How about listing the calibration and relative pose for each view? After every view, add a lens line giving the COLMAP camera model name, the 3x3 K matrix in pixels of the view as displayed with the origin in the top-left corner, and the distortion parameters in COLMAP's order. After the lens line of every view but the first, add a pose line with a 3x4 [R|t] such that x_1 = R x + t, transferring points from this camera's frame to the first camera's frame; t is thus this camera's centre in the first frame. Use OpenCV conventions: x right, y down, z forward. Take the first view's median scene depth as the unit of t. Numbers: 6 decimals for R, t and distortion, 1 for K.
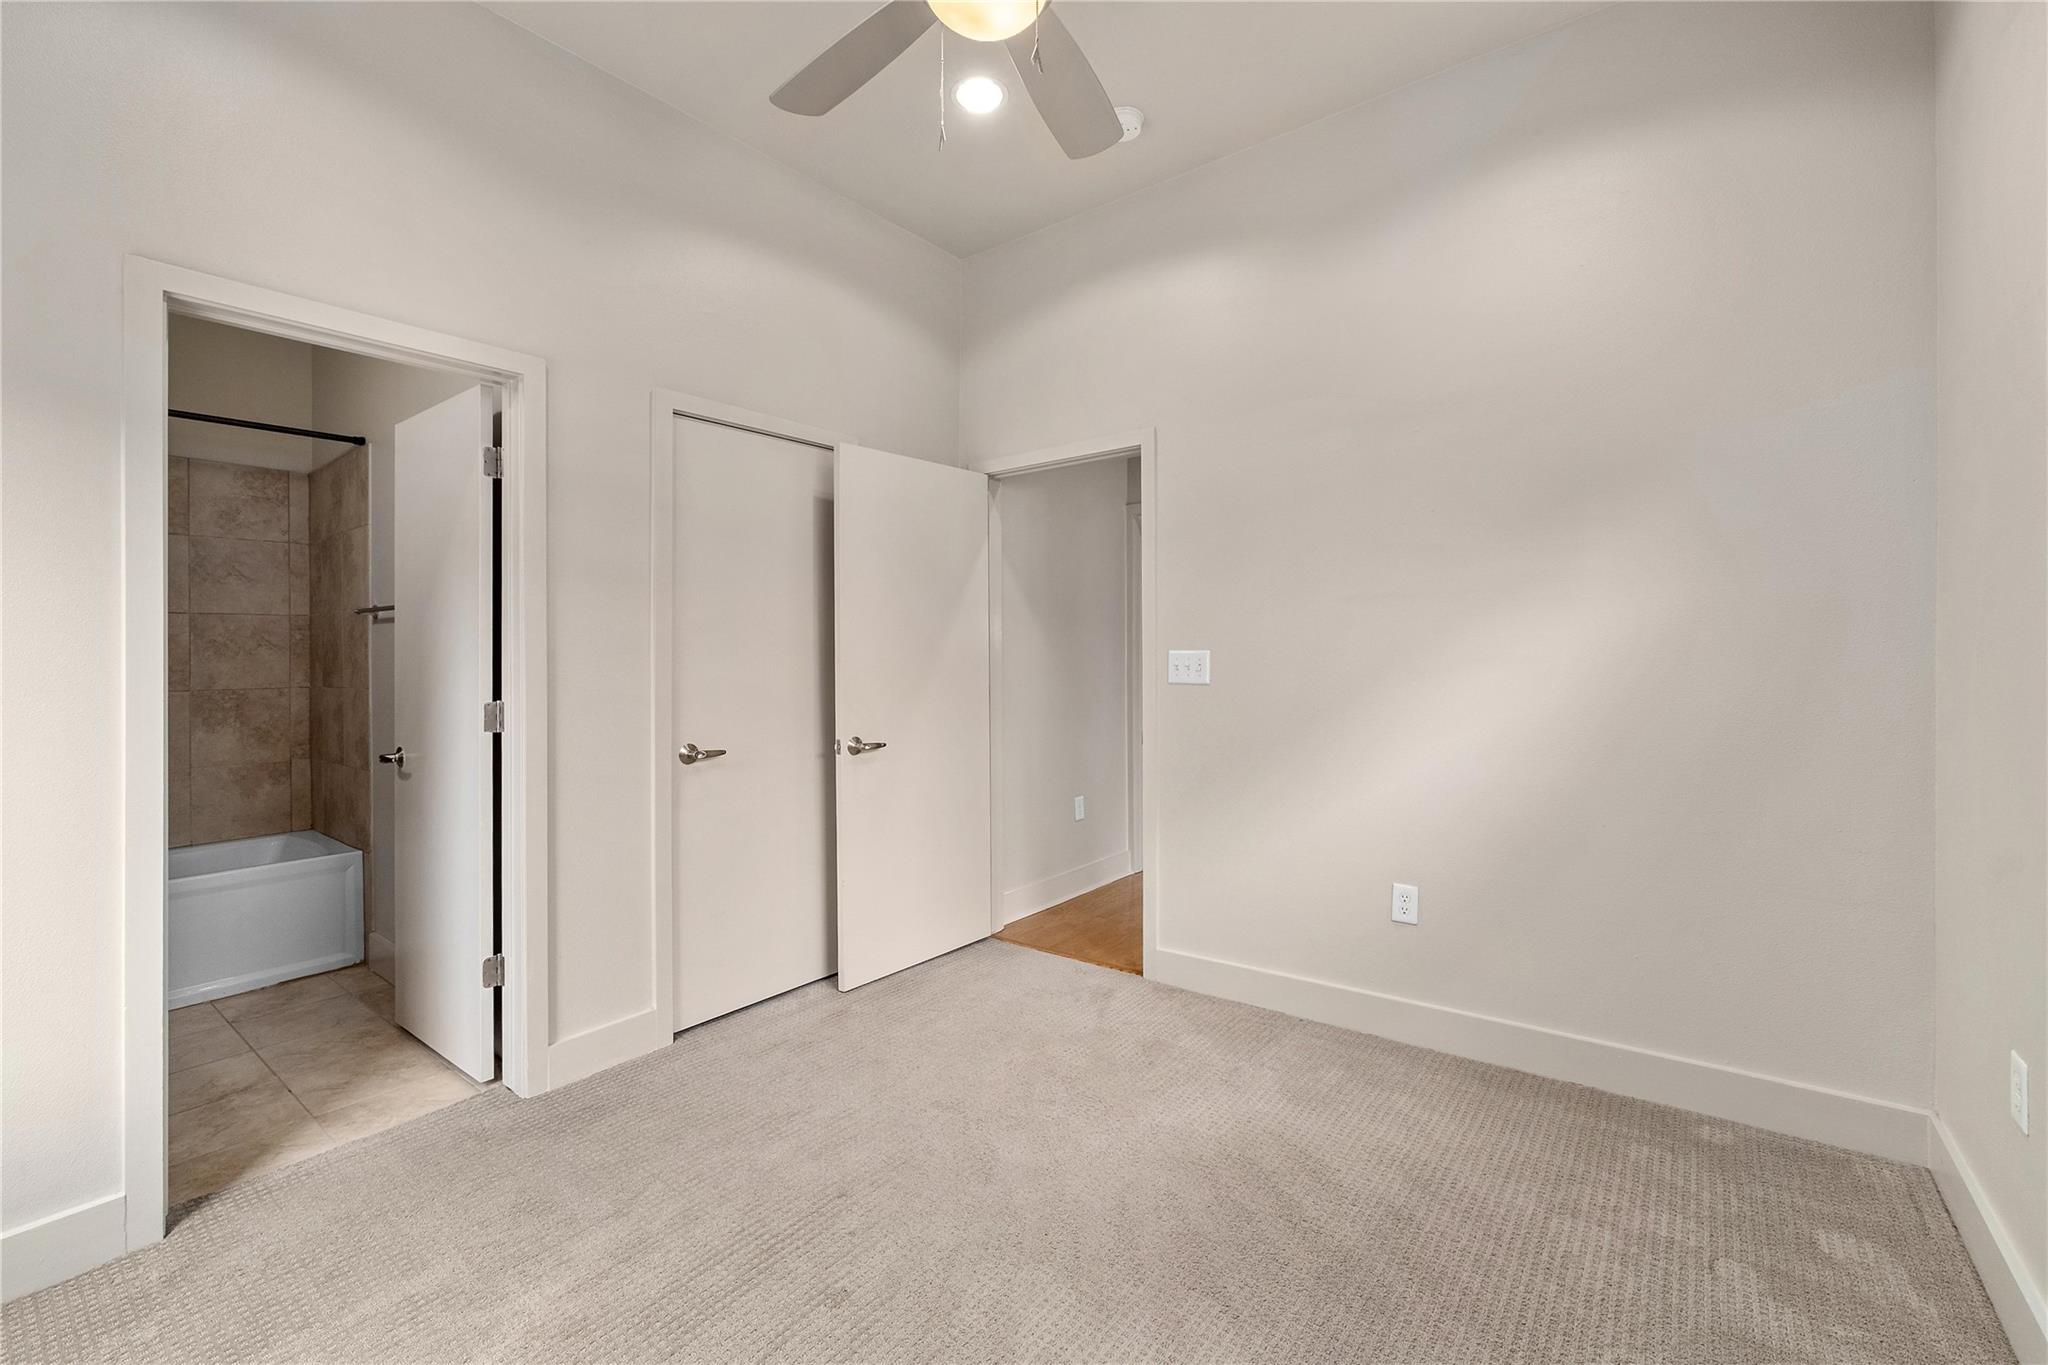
lens RADIAL K [[874.8, 0, 1023.6], [0, 874.8, 665.9], [0, 0, 1]] dist [-0.002024, -0.000279]
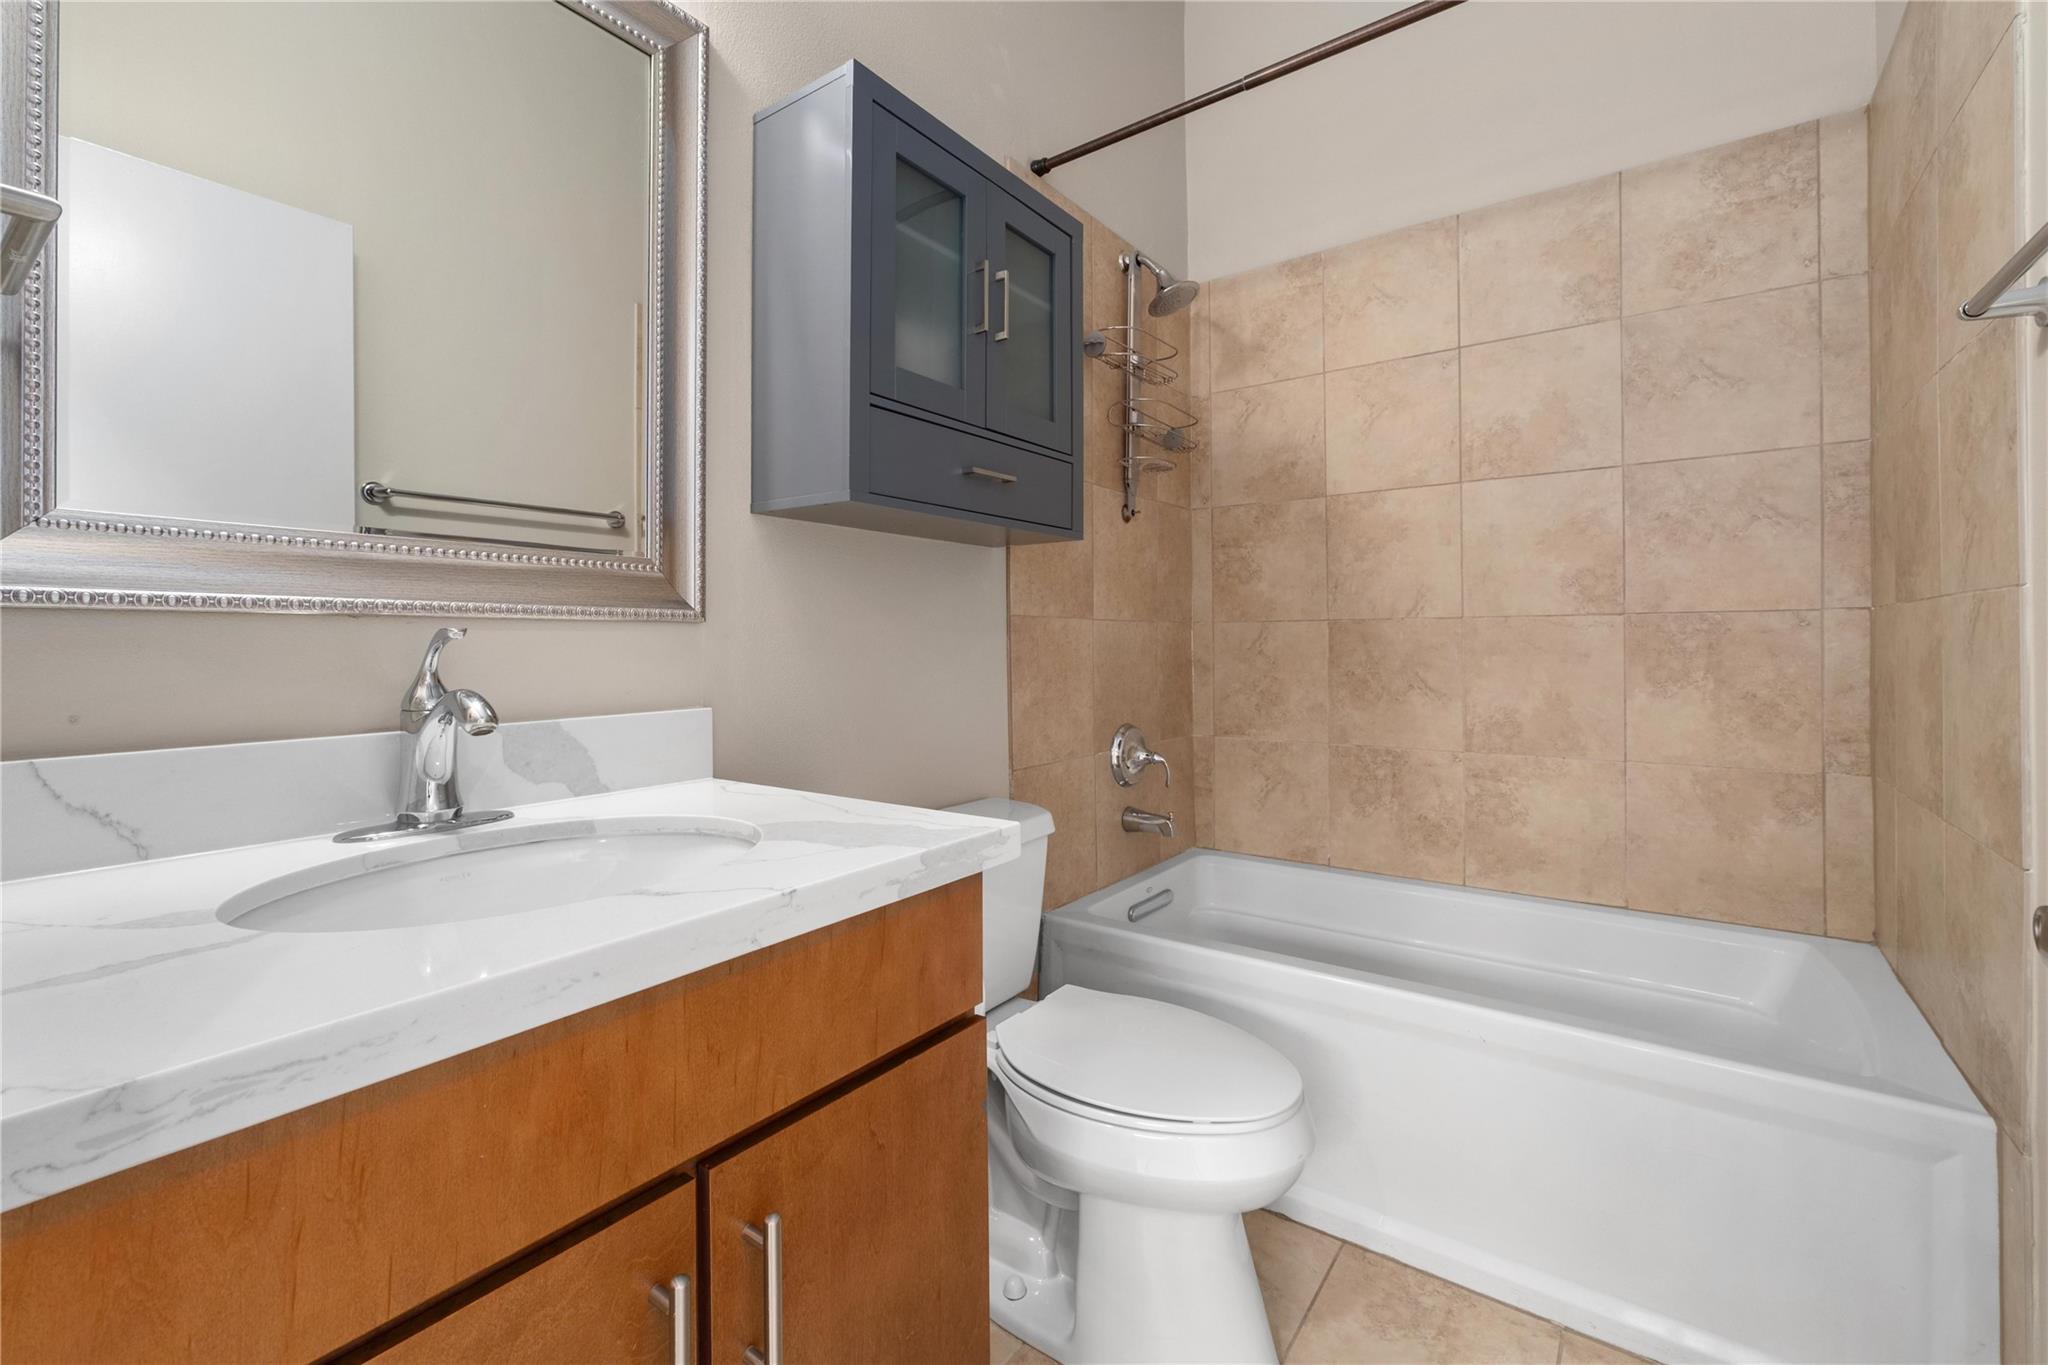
lens RADIAL K [[874.8, 0, 1024.8], [0, 874.8, 624.5], [0, 0, 1]] dist [-0.002024, -0.000279]
pose [[0.048178, -0.004653, -0.998828, -0.423913], [-0.007439, 0.999960, -0.005017, 0.038259], [0.998811, 0.007672, 0.048141, 0.583763]]
